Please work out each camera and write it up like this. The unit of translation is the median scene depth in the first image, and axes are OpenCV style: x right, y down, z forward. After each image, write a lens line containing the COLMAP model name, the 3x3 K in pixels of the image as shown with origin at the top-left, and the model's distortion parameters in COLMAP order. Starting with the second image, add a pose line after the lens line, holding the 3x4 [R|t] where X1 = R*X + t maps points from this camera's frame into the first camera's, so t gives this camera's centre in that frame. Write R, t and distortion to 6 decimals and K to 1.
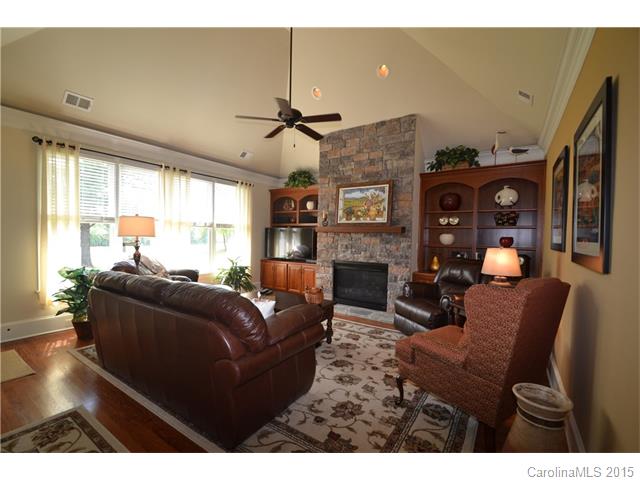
lens RADIAL K [[288.0, 0, 320.7], [0, 288.0, 240.8], [0, 0, 1]] dist [-0.001924, -0.004038]
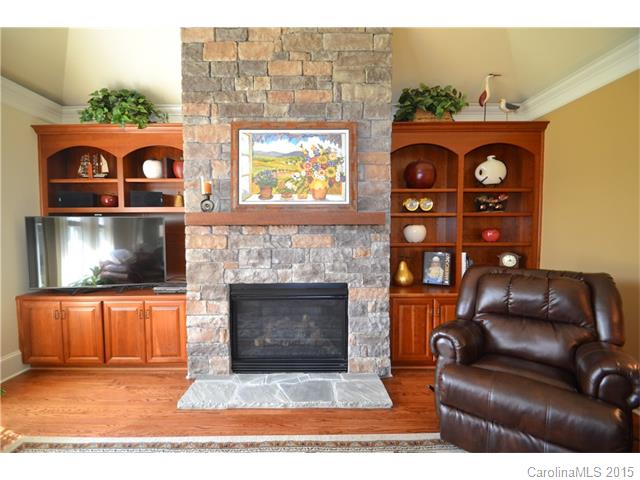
lens RADIAL K [[288.0, 0, 315.4], [0, 288.0, 245.0], [0, 0, 1]] dist [-0.001924, -0.004038]
pose [[0.830532, -0.051036, 0.554628, -0.100424], [0.028877, 0.998399, 0.048628, -0.016619], [-0.556222, -0.024371, 0.830676, 0.557158]]
